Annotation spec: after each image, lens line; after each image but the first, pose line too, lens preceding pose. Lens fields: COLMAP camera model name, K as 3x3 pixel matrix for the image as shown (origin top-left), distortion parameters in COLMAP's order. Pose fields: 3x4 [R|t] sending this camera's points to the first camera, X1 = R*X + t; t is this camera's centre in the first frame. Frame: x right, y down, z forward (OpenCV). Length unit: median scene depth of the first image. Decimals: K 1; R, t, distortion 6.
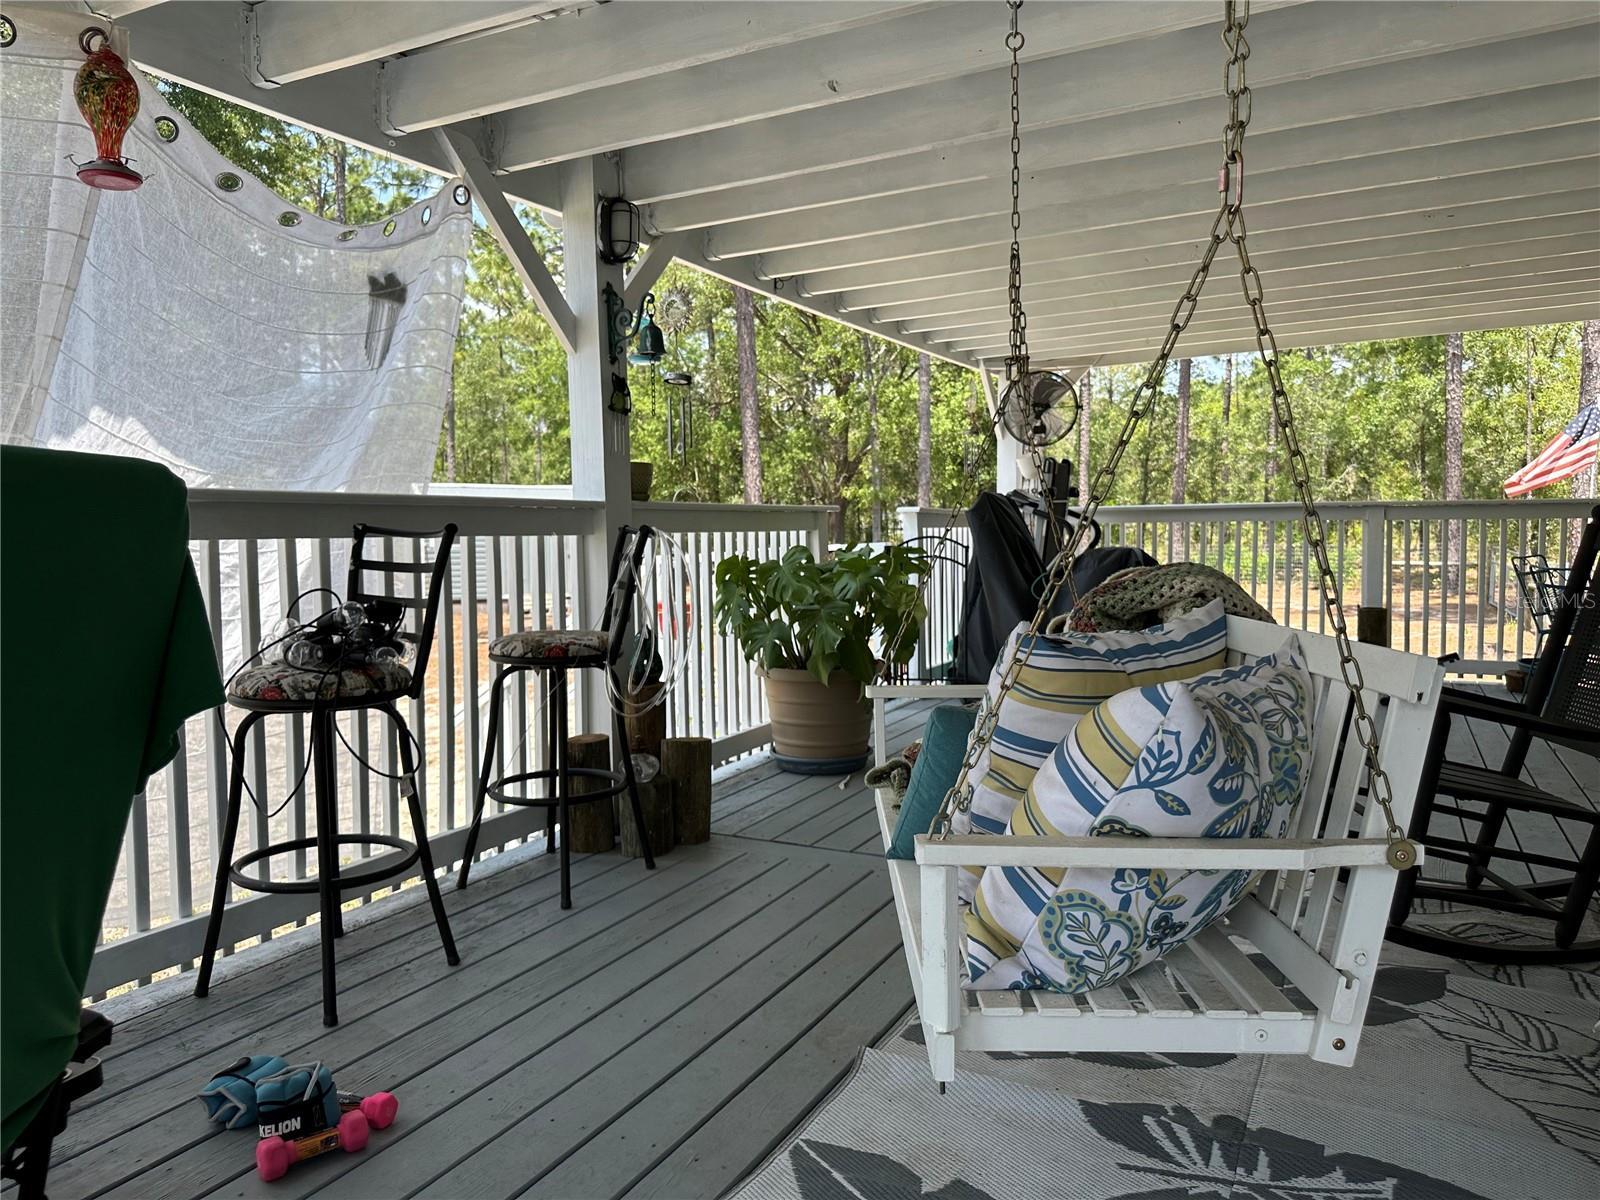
lens RADIAL K [[1126.8, 0, 803.0], [0, 1126.8, 598.6], [0, 0, 1]] dist [0.054434, -0.065709]
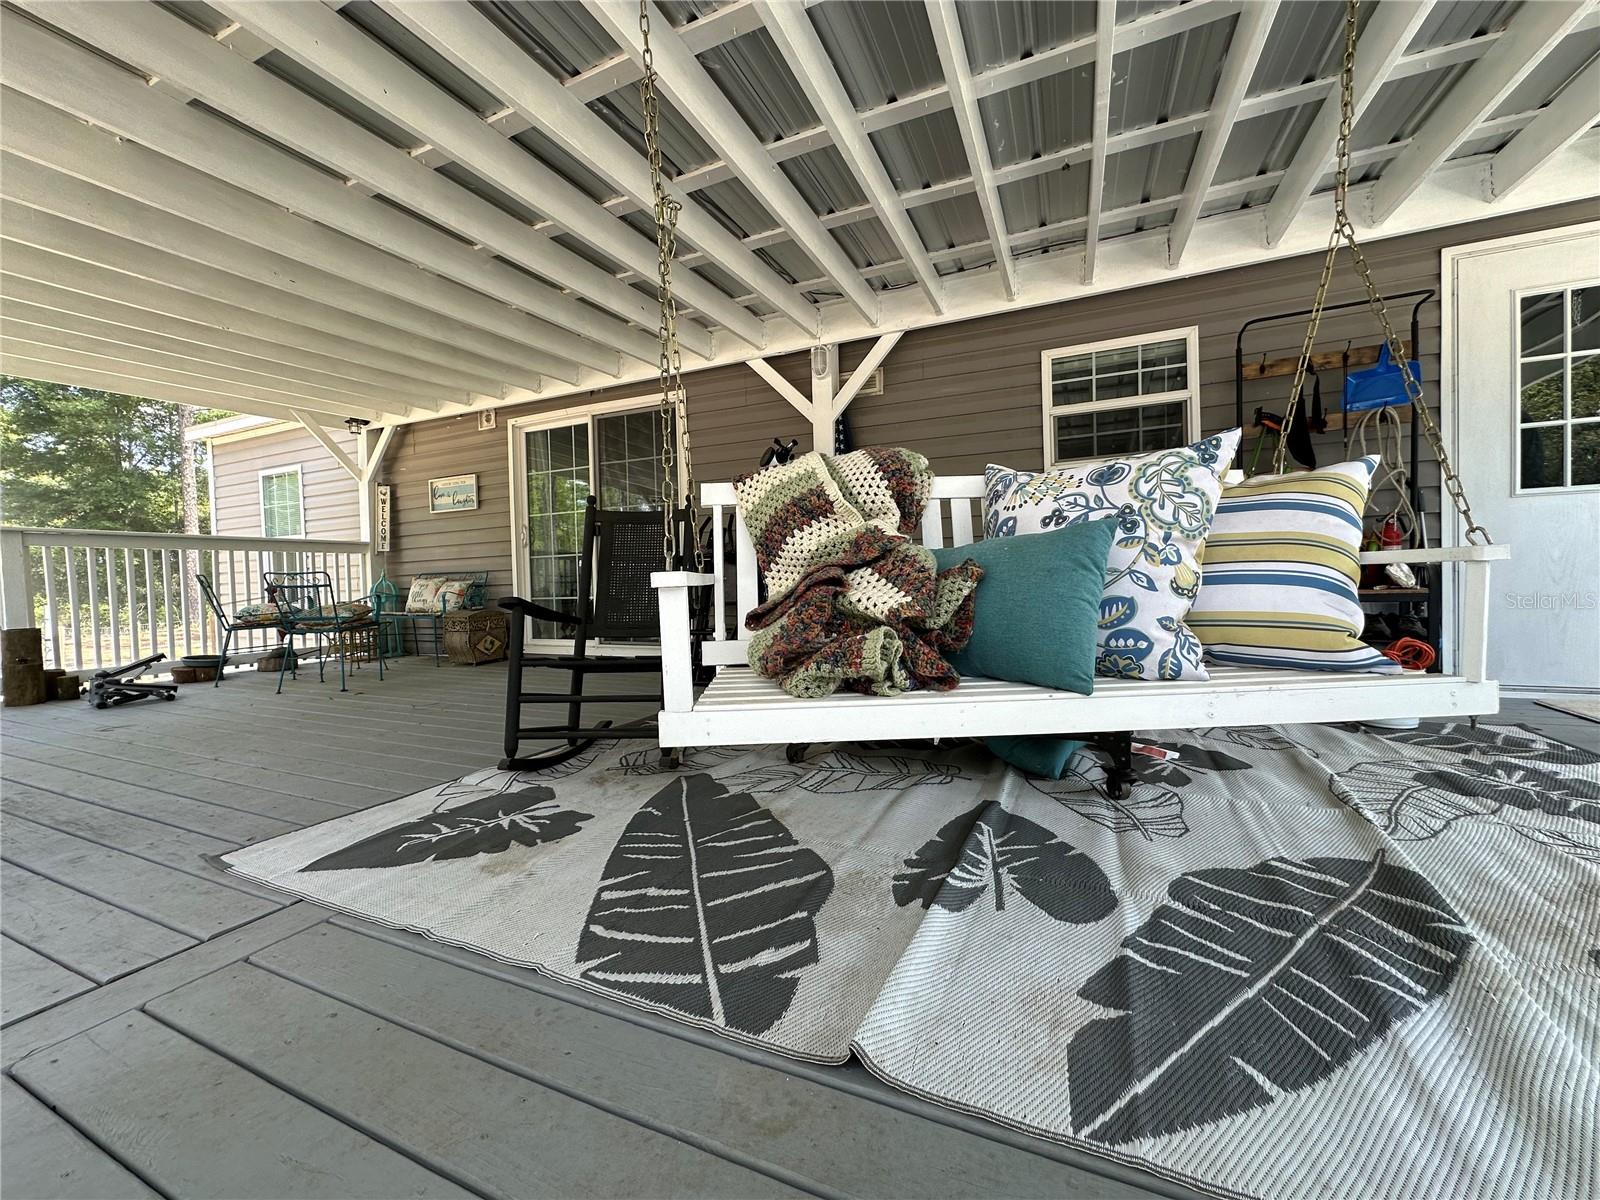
lens RADIAL K [[639.1, 0, 800.6], [0, 639.1, 598.0], [0, 0, 1]] dist [-0.003127, 0.001477]
pose [[-0.046931, -0.013069, 0.998813, -0.404465], [0.083561, 0.996358, 0.016964, 0.124944], [-0.995397, 0.084258, -0.045668, 1.209106]]
